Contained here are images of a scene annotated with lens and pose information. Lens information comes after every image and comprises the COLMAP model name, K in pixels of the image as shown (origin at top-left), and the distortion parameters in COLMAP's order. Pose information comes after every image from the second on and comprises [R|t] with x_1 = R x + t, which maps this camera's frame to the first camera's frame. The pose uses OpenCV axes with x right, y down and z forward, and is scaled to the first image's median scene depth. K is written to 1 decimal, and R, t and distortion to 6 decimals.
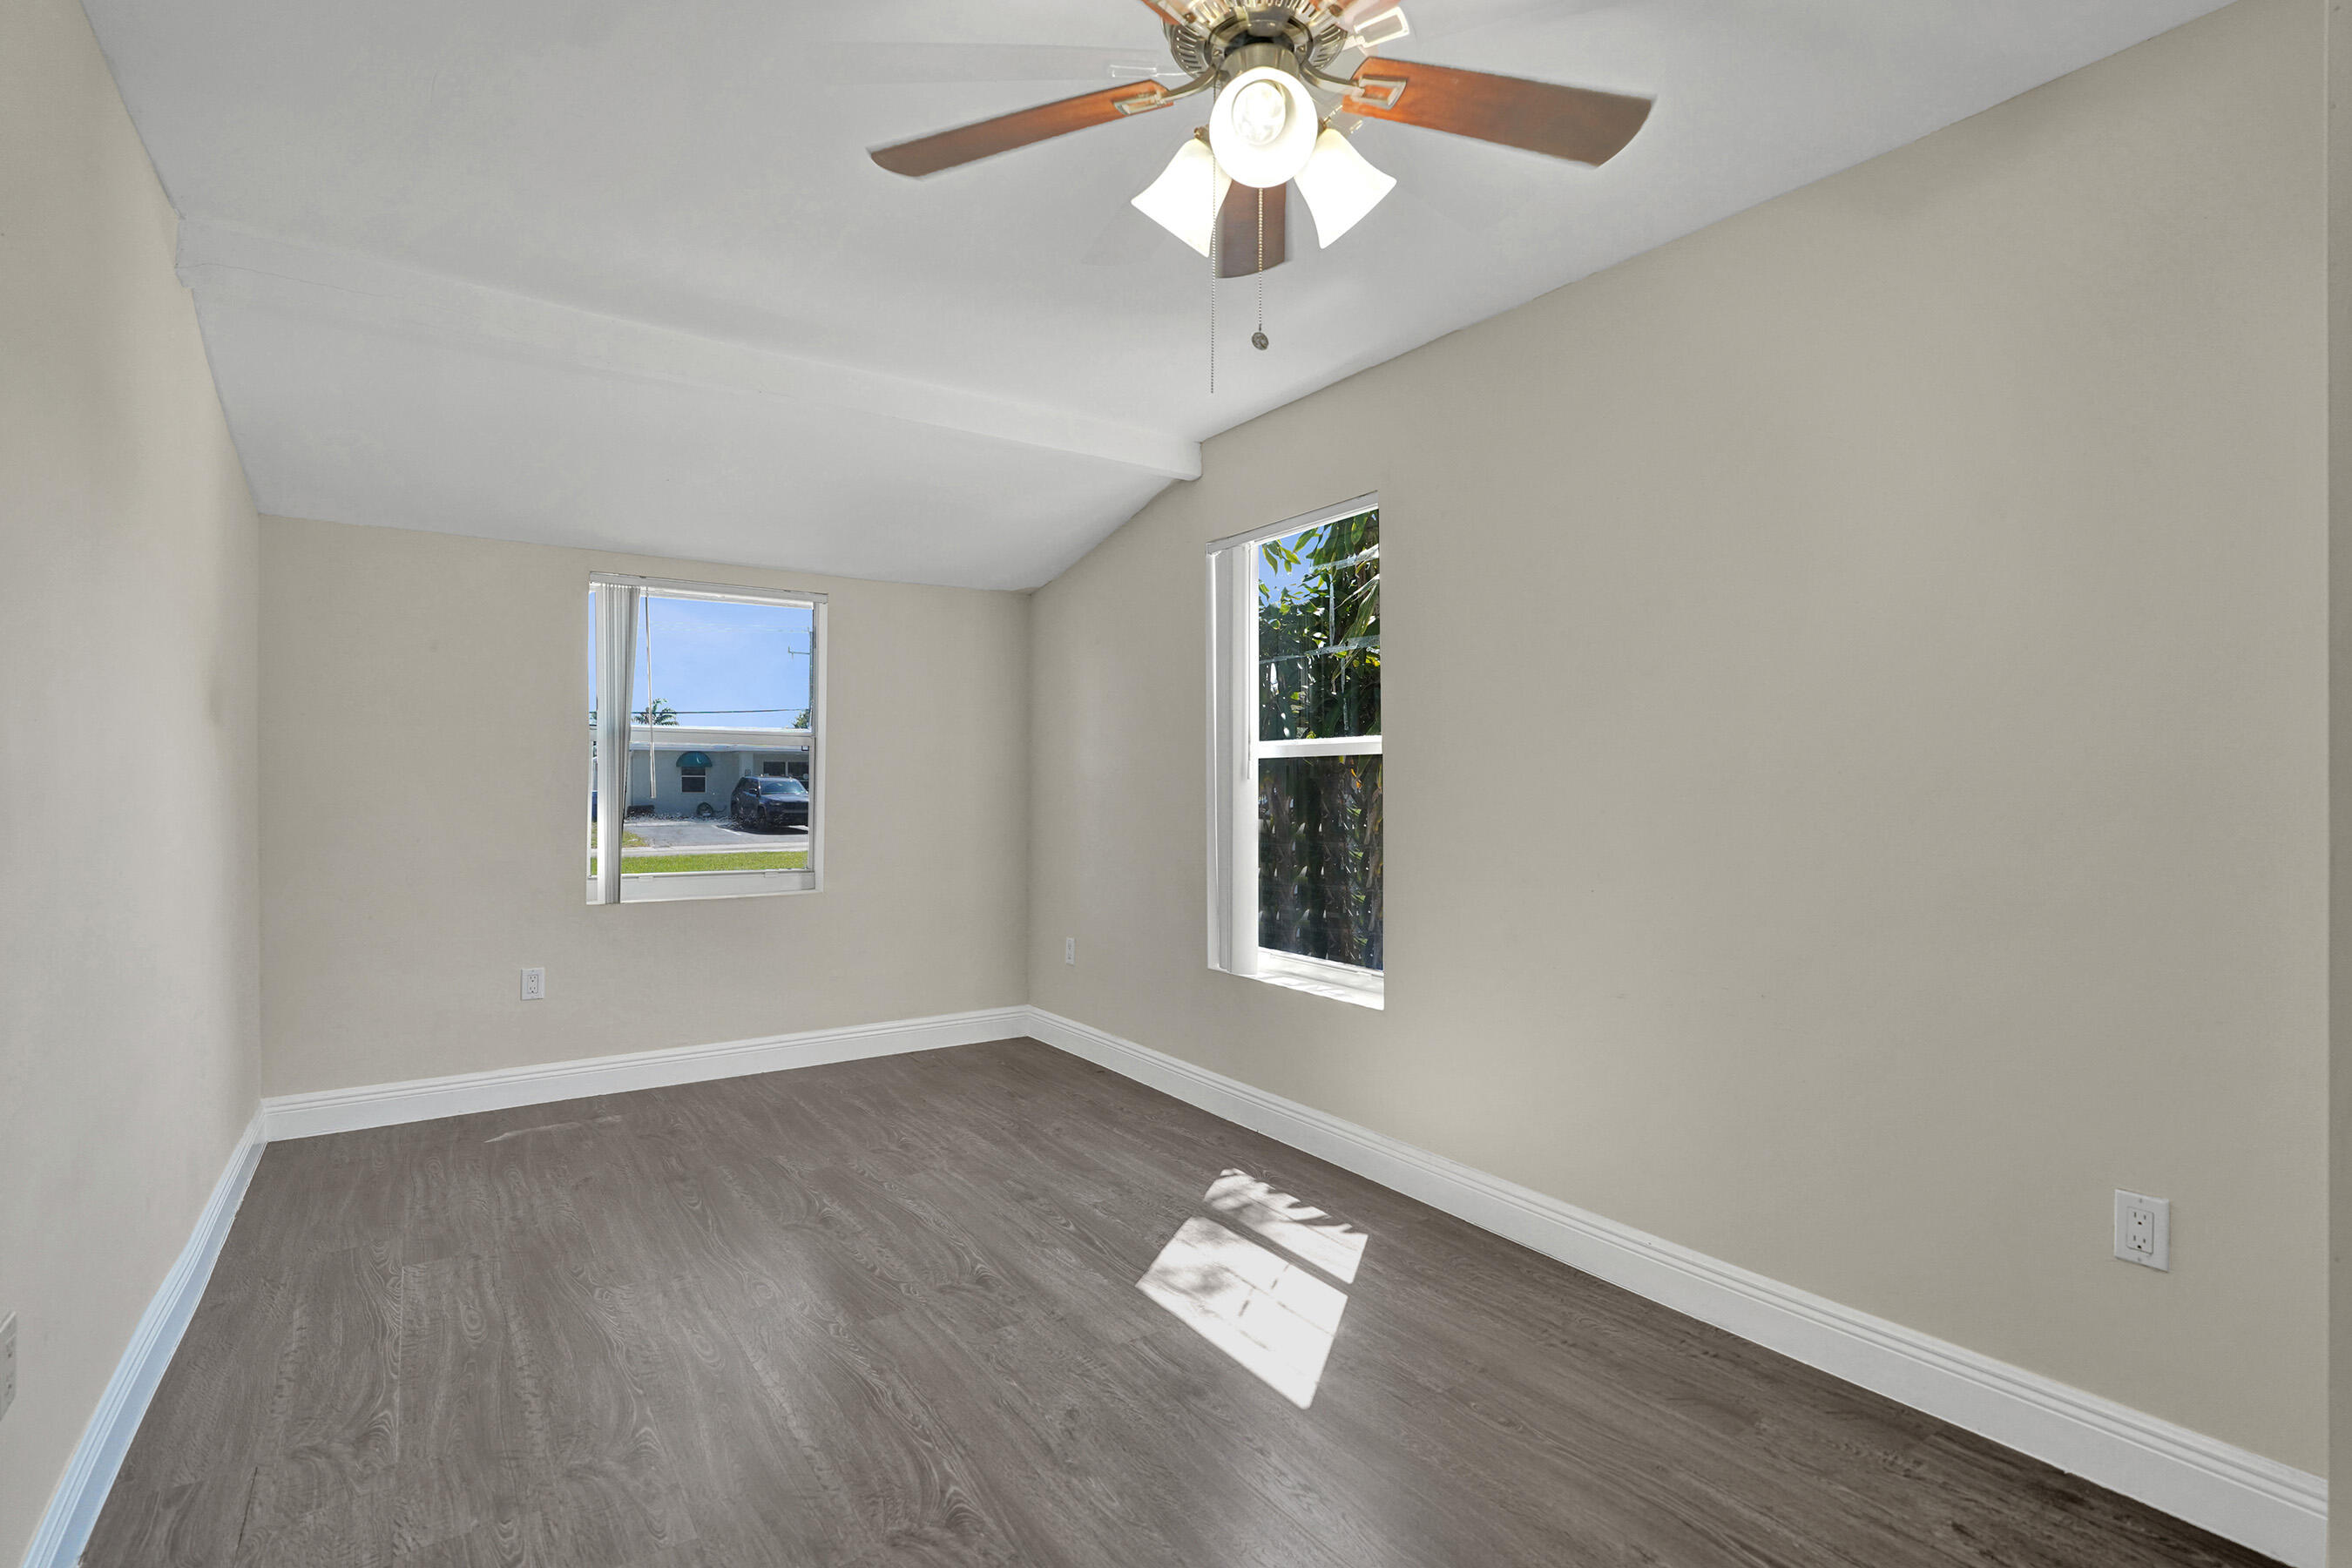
lens RADIAL K [[1103.9, 0, 1172.9], [0, 1103.9, 791.0], [0, 0, 1]] dist [-0.005325, -0.000029]
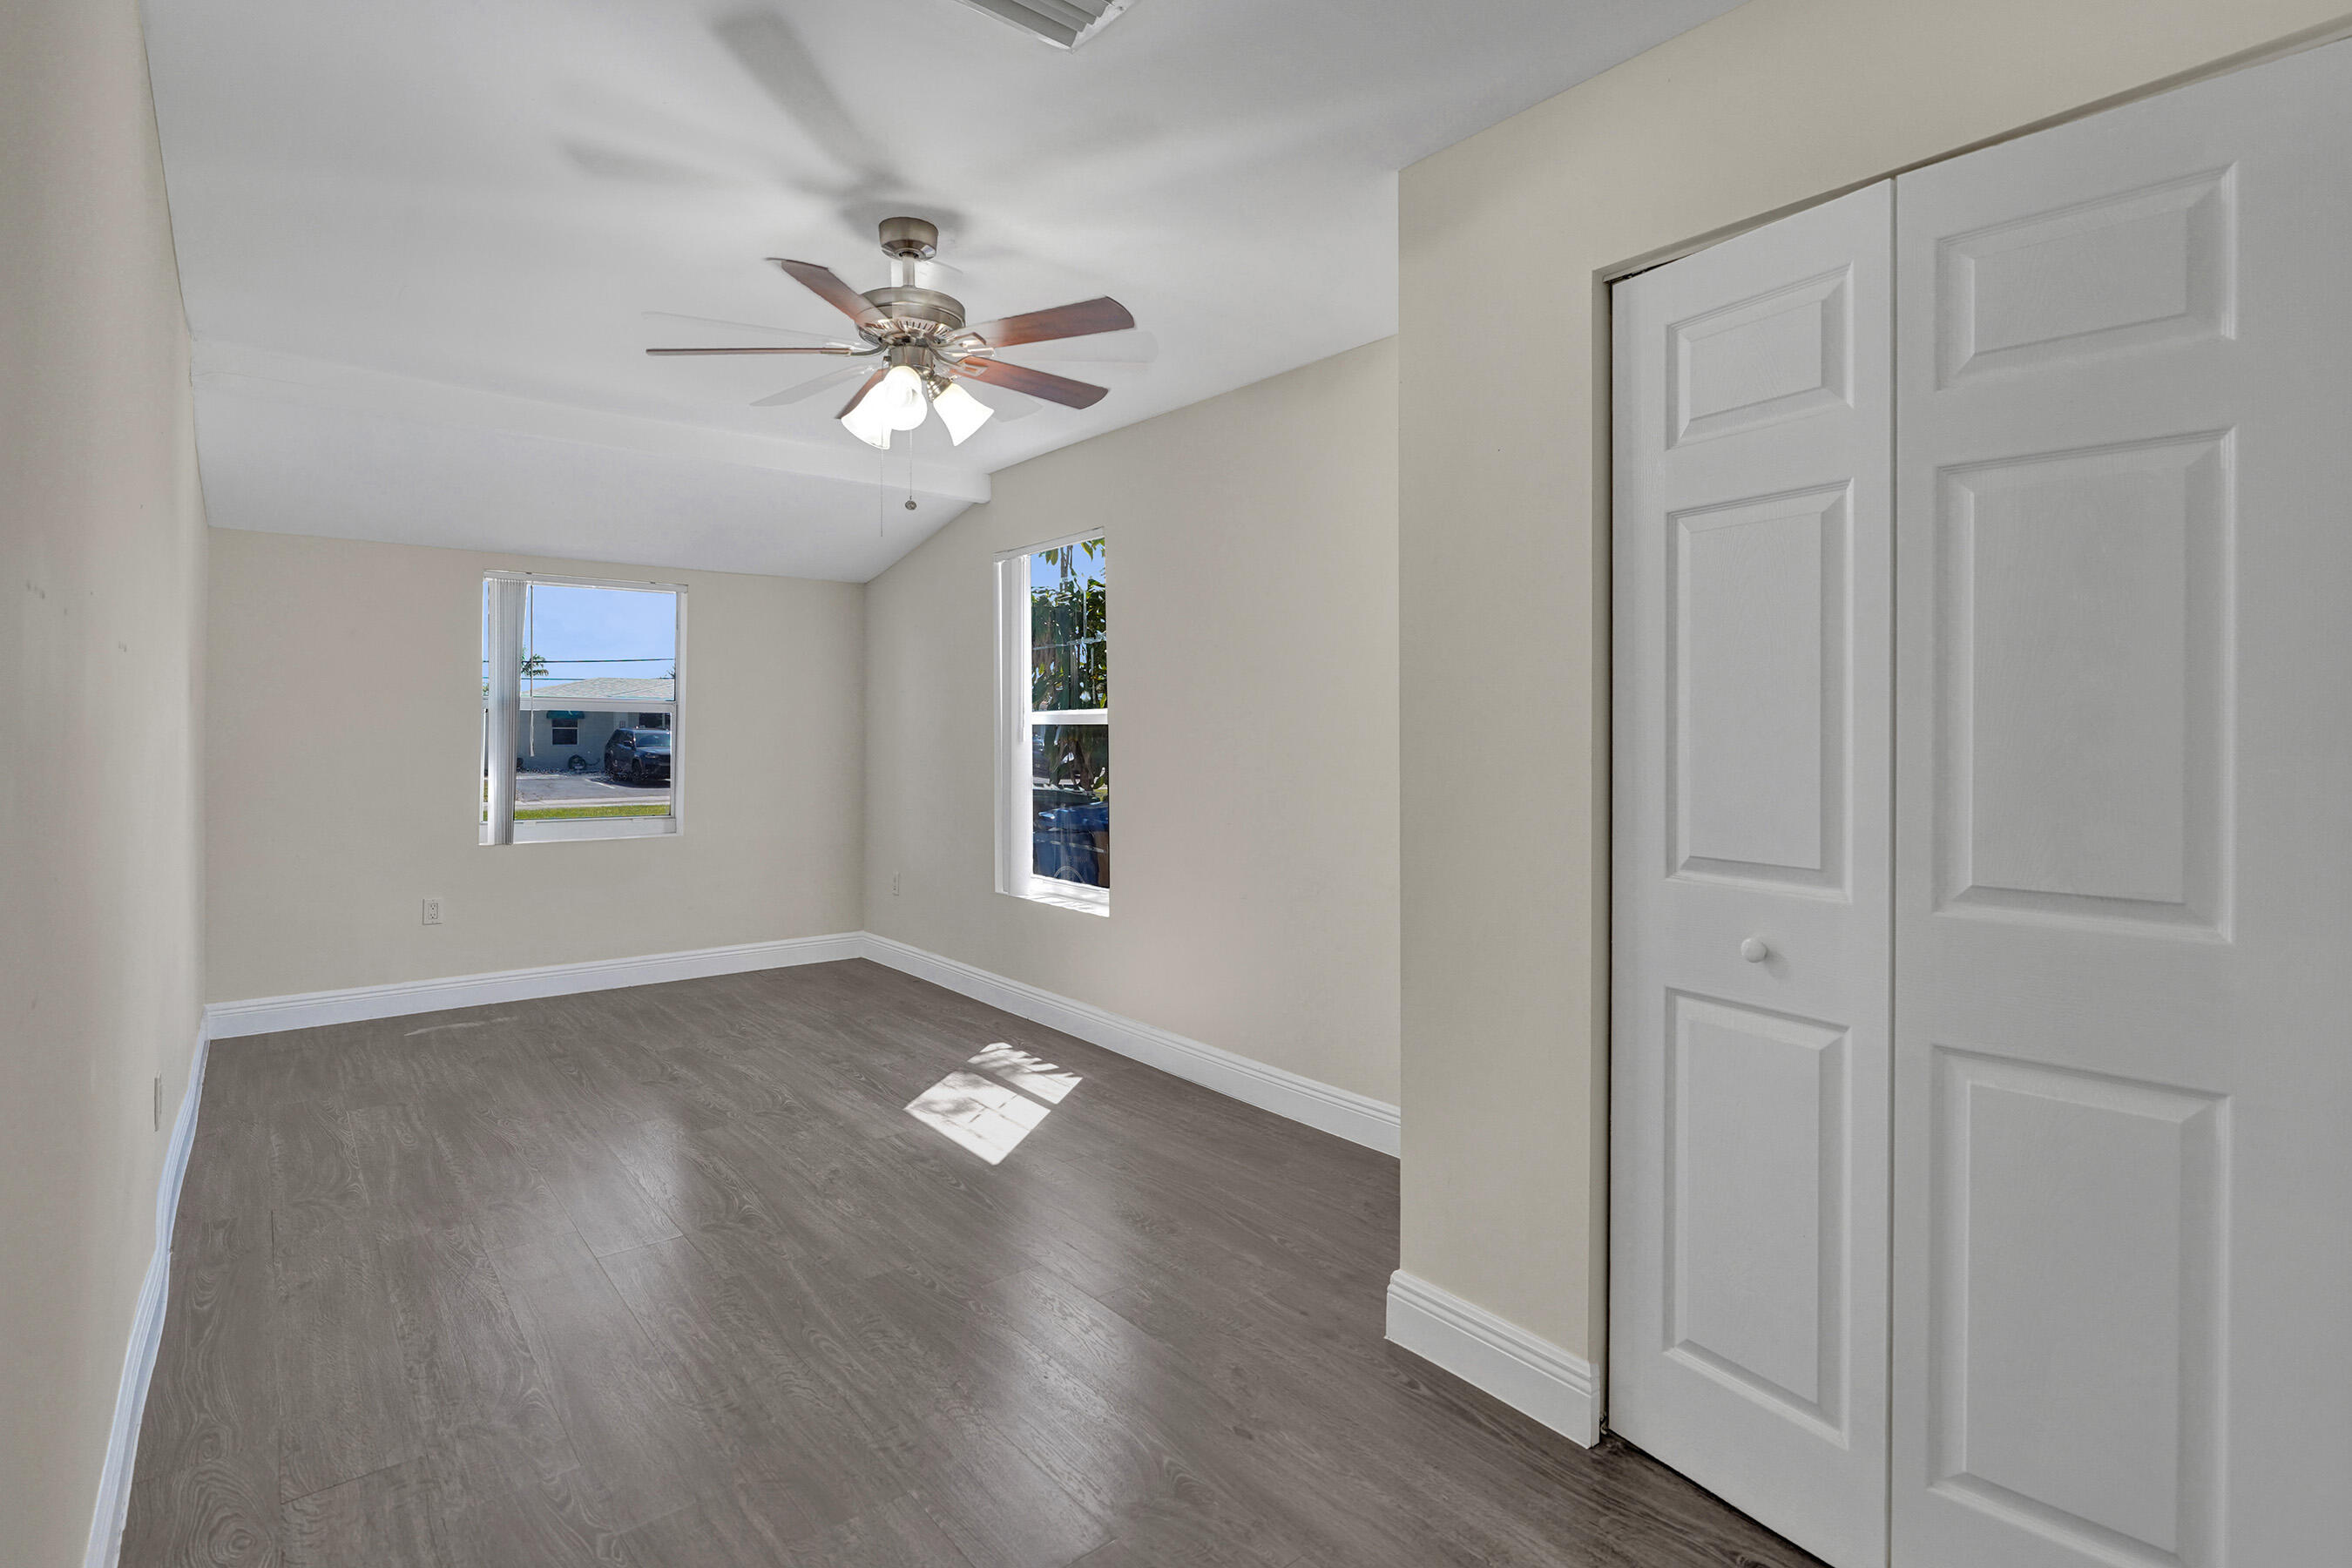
lens RADIAL K [[1133.5, 0, 1154.0], [0, 1133.5, 732.1], [0, 0, 1]] dist [-0.004158, -0.000111]
pose [[0.997521, 0.000054, 0.070362, 0.148405], [0.000558, 0.999962, -0.008670, -0.012230], [-0.070360, 0.008688, 0.997484, -0.364000]]
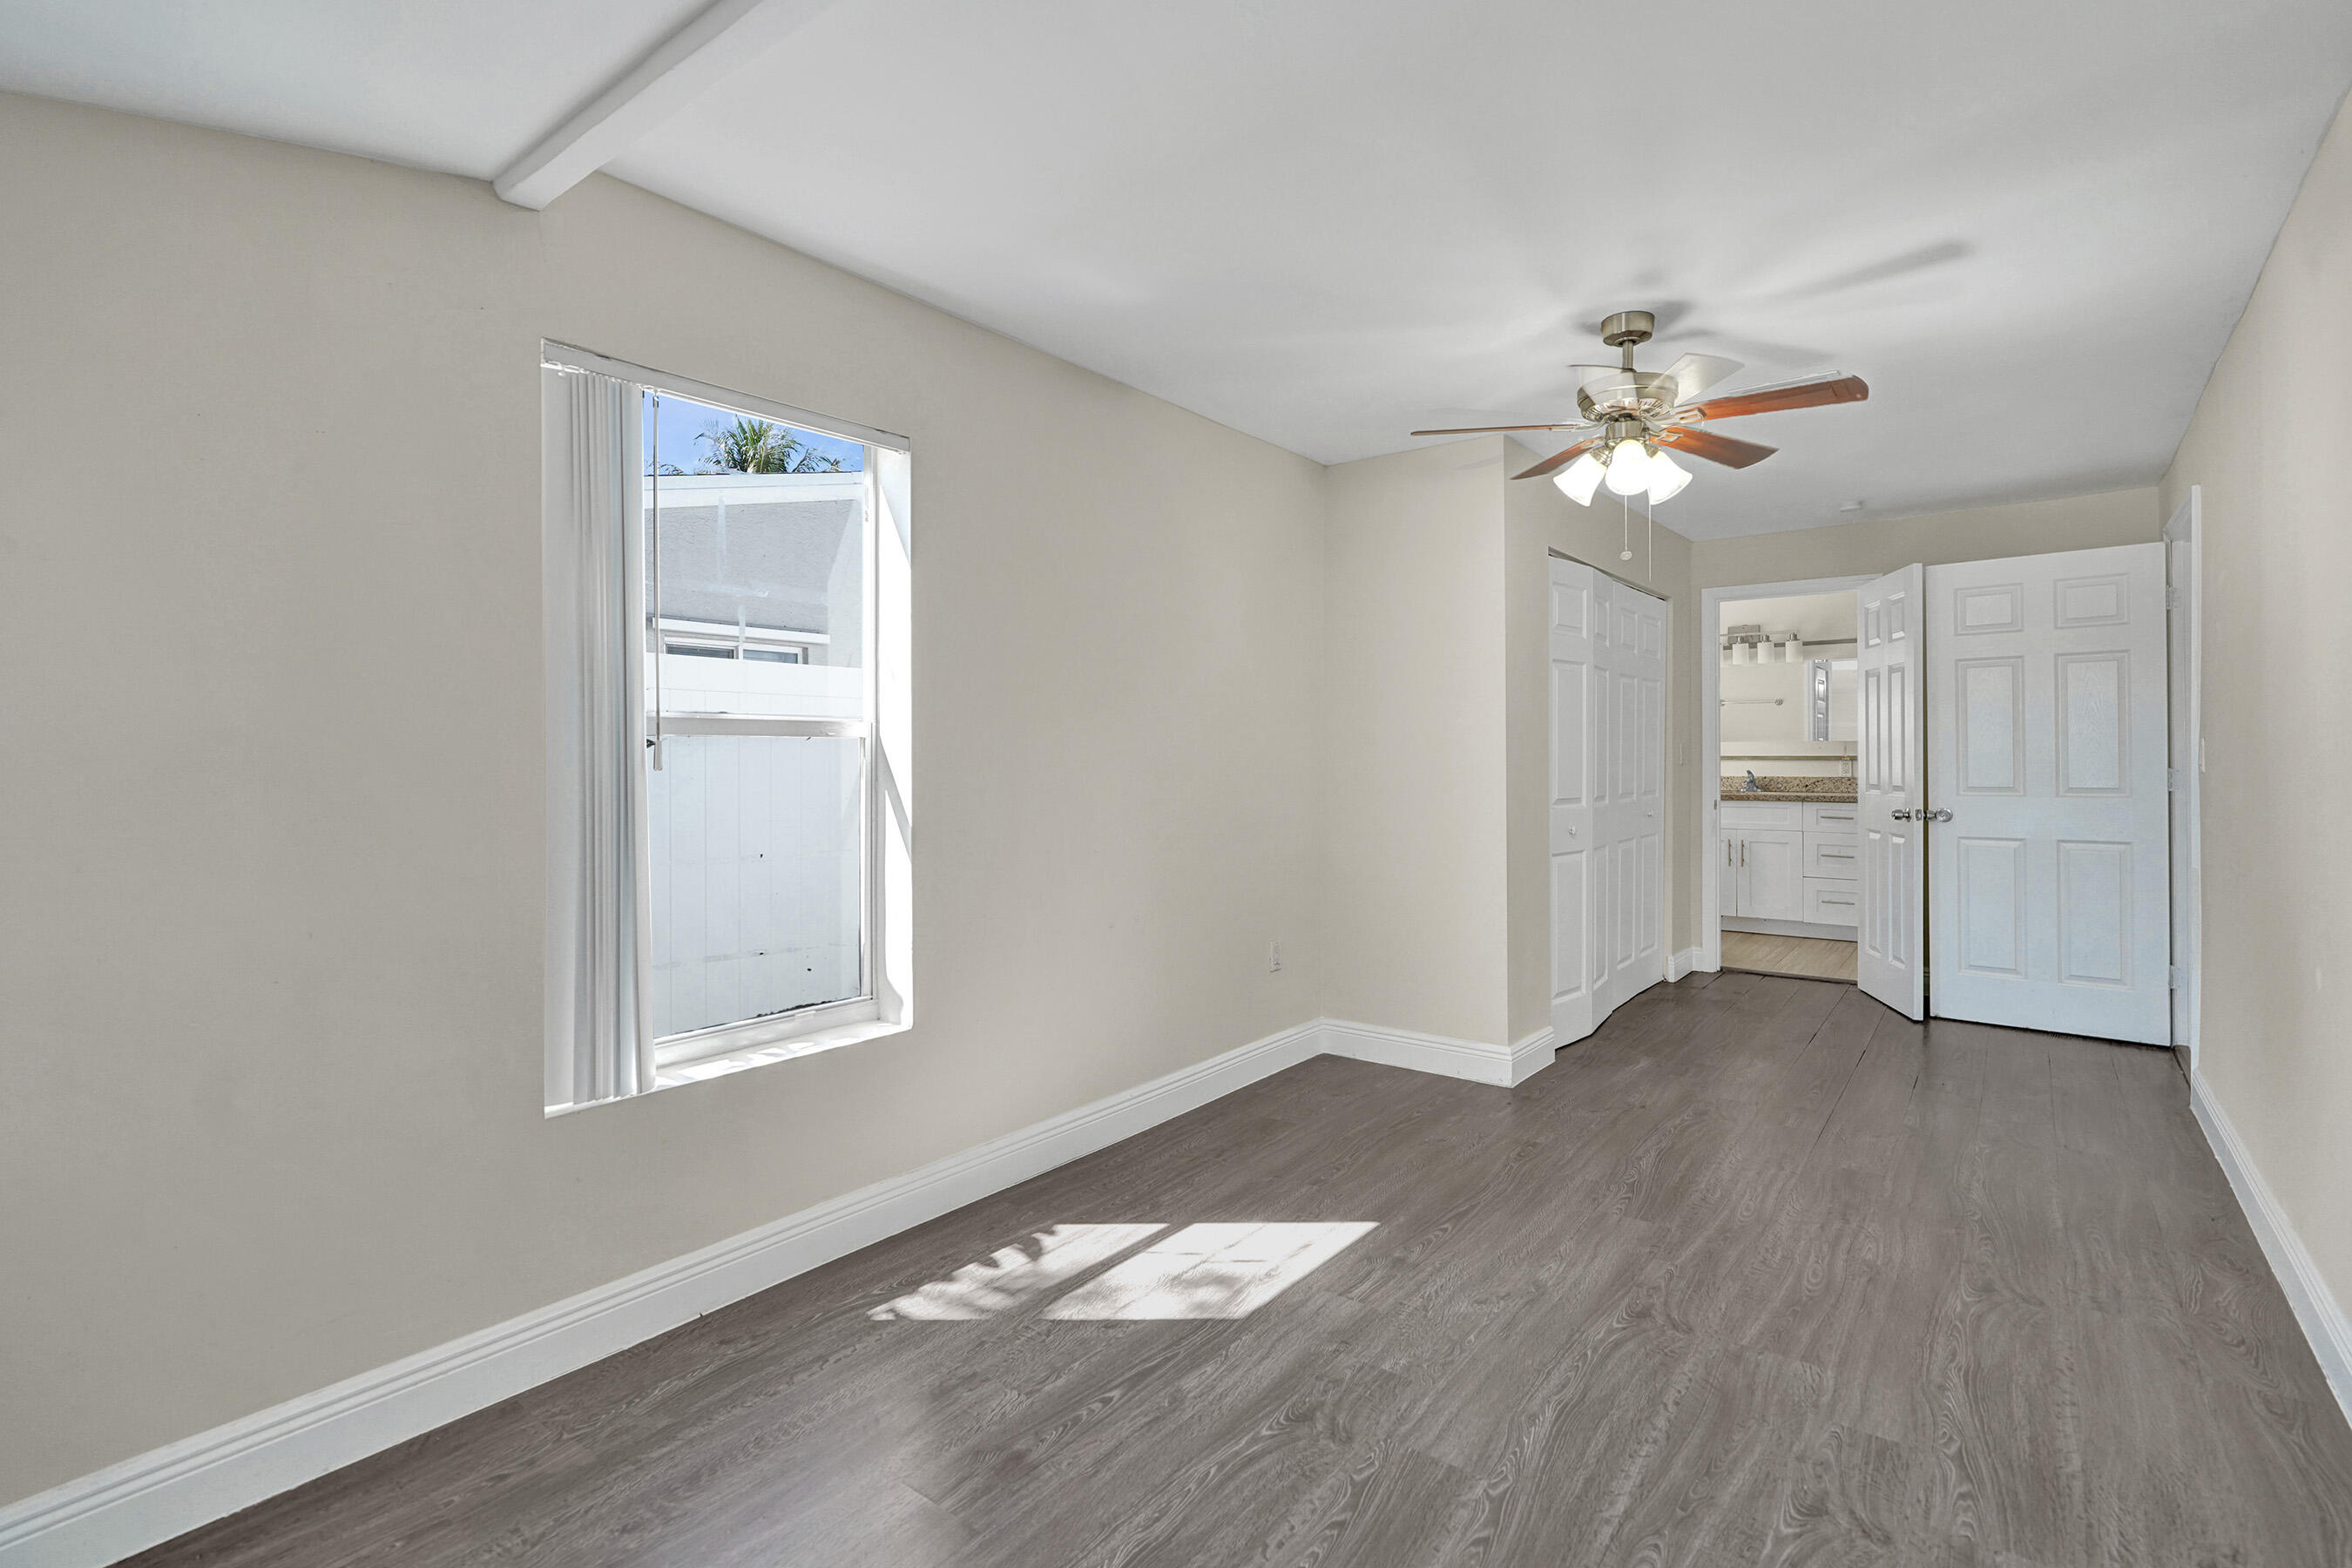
lens RADIAL K [[1106.5, 0, 1182.4], [0, 1106.5, 755.9], [0, 0, 1]] dist [-0.000714, -0.000041]
pose [[-0.313935, -0.003088, 0.949440, -0.718012], [0.008309, 0.999947, 0.006000, -0.023624], [-0.949408, 0.009772, -0.313892, 1.068660]]
